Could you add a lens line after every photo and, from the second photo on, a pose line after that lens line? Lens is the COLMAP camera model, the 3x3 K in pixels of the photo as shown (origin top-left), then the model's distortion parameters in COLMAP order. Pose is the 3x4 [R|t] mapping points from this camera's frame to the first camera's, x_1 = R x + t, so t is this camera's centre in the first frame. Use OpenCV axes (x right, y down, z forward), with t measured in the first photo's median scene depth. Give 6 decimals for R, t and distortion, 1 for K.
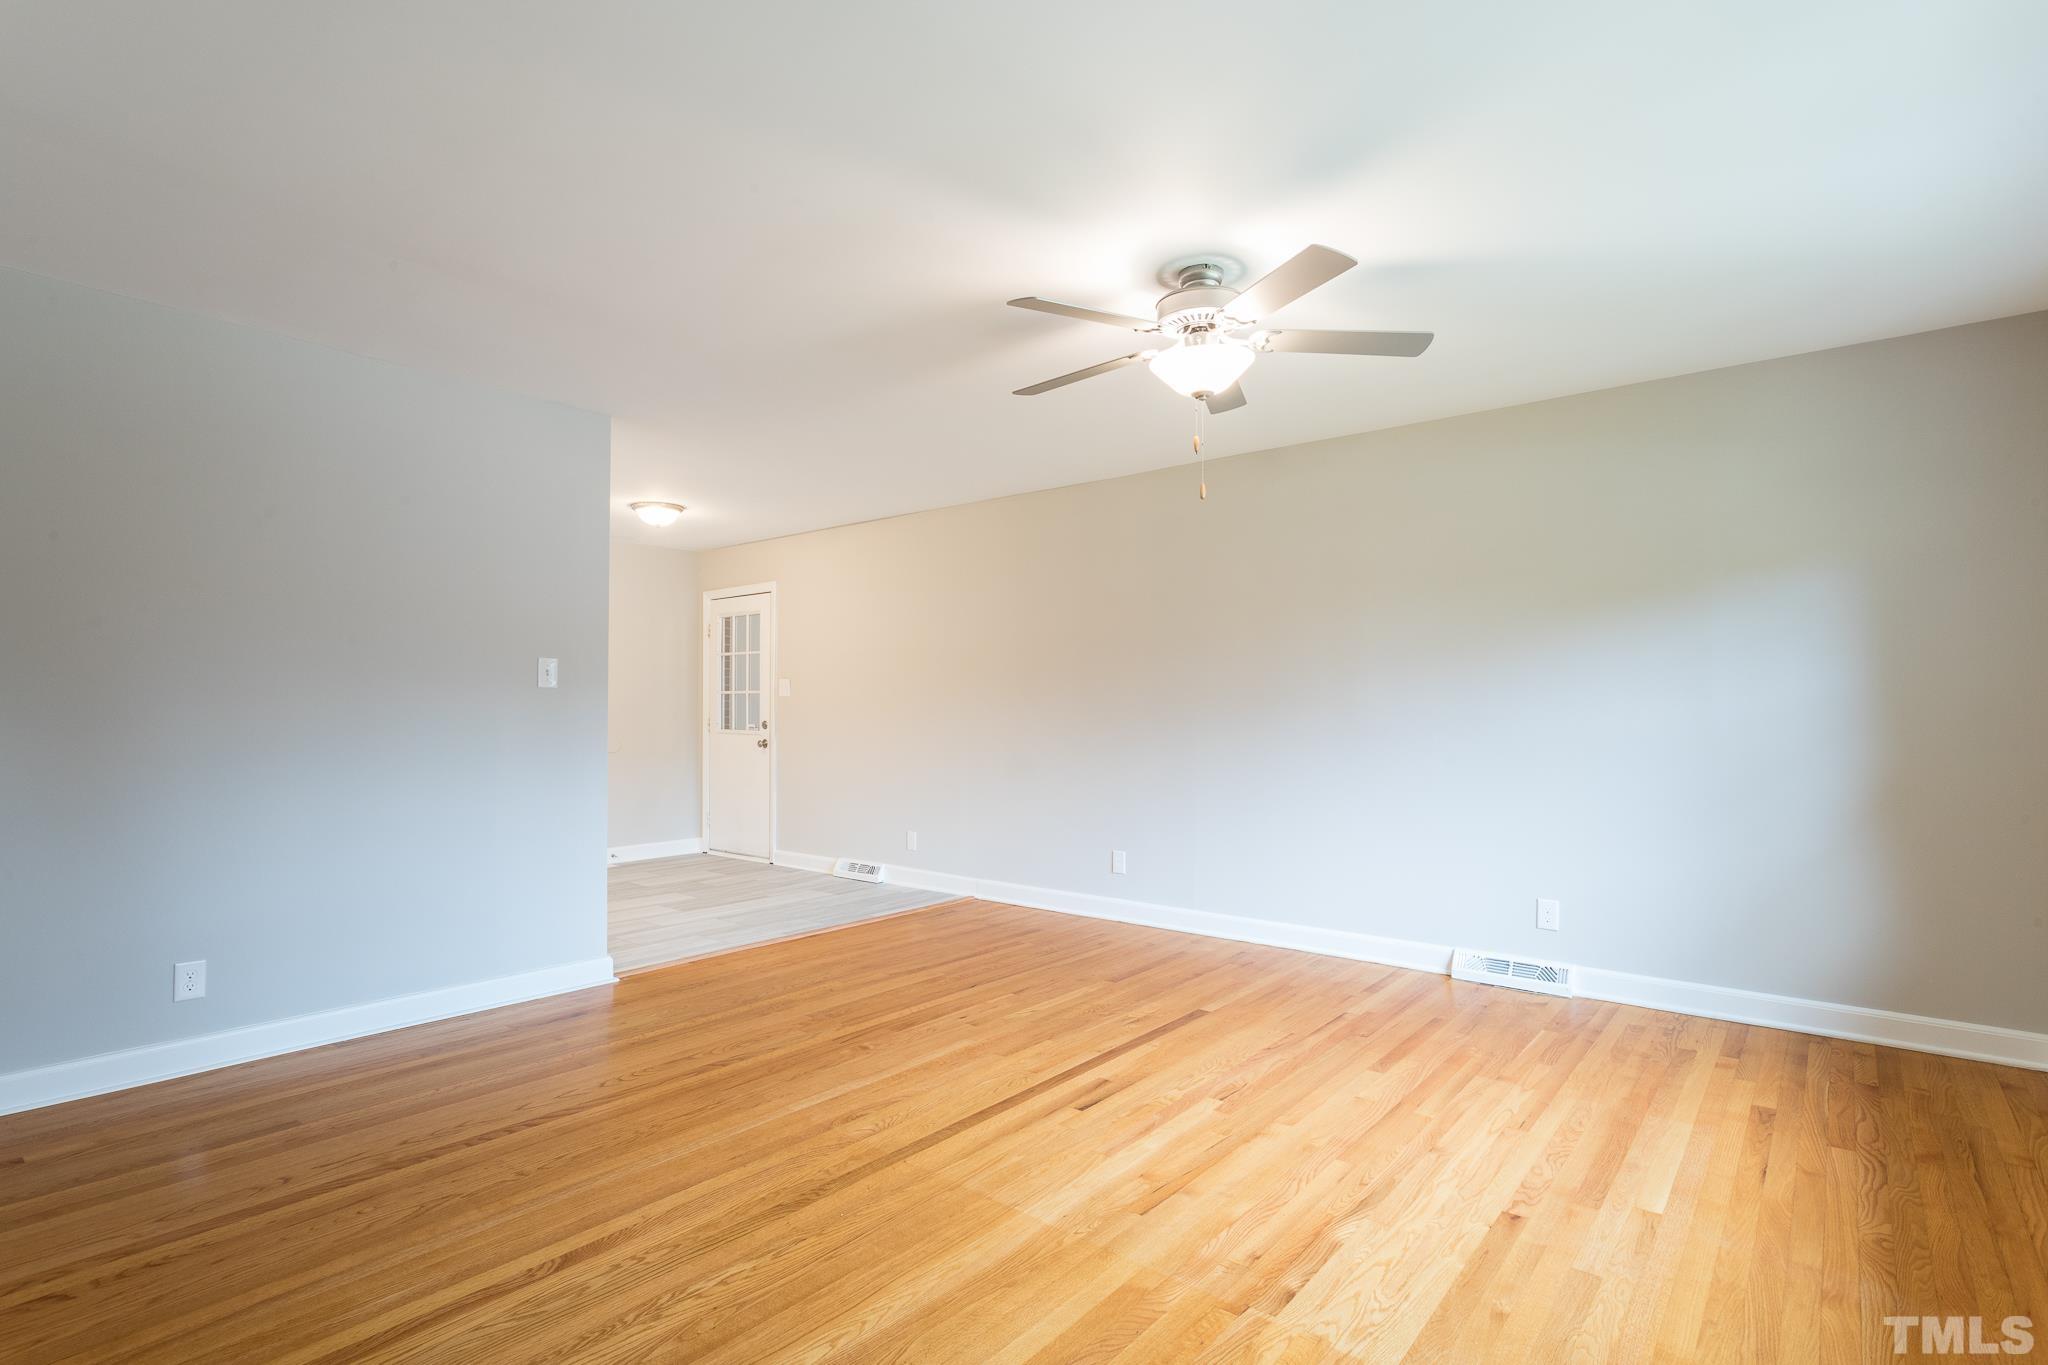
lens RADIAL K [[996.4, 0, 1020.7], [0, 996.4, 689.1], [0, 0, 1]] dist [-0.000271, 0.000024]
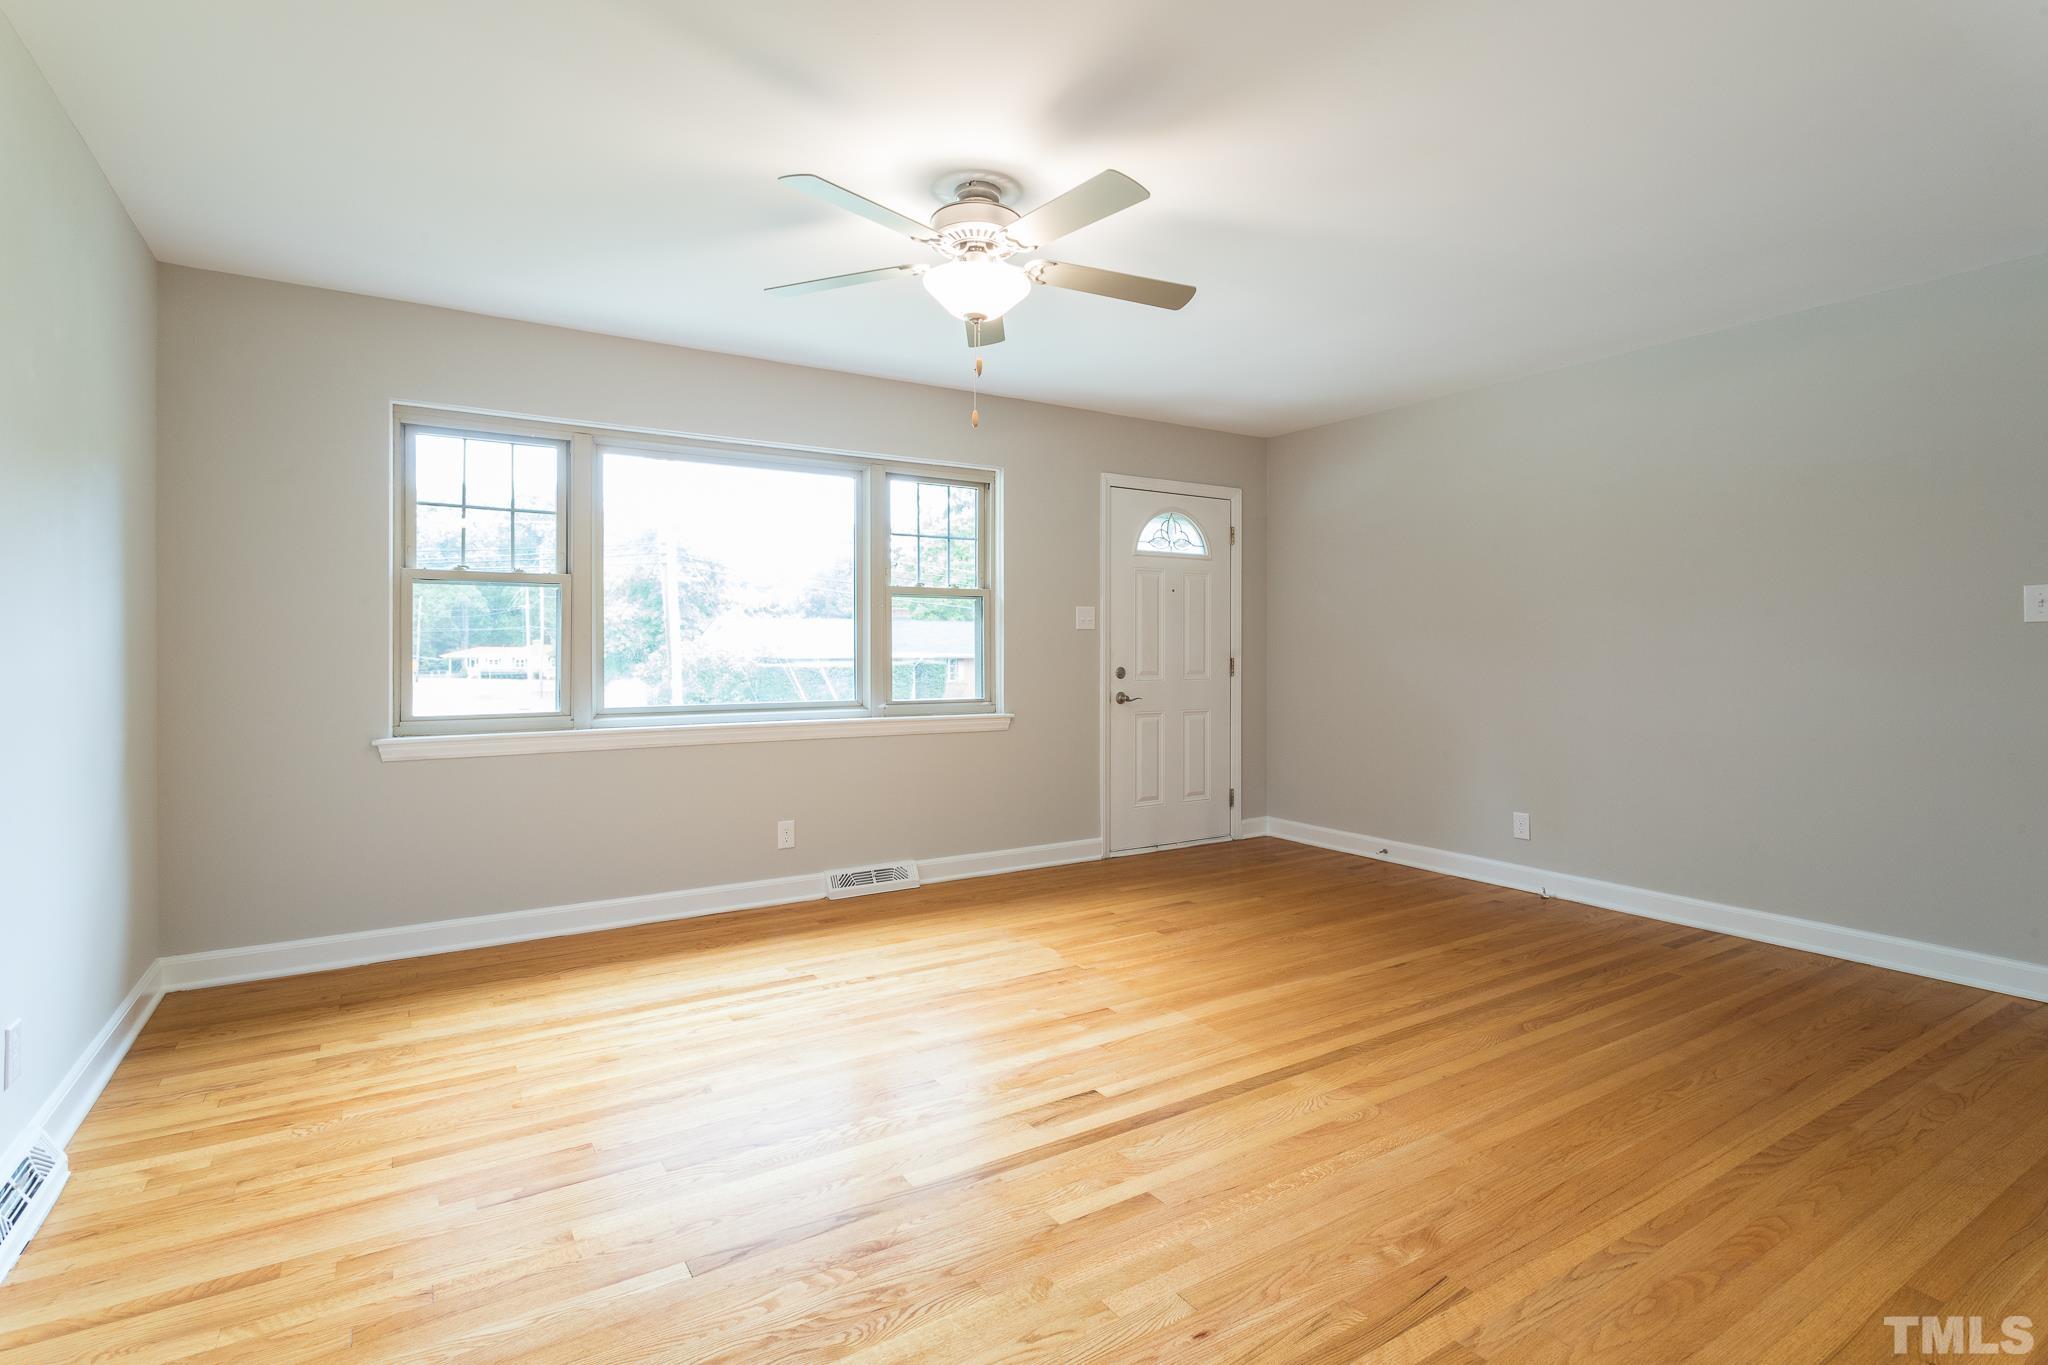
lens RADIAL K [[996.4, 0, 1027.3], [0, 996.4, 670.0], [0, 0, 1]] dist [-0.000271, 0.000024]
pose [[-0.947791, -0.013006, 0.318626, -0.138676], [-0.010301, 0.999895, 0.010172, 0.028879], [-0.318725, 0.006359, -0.947826, 1.632303]]
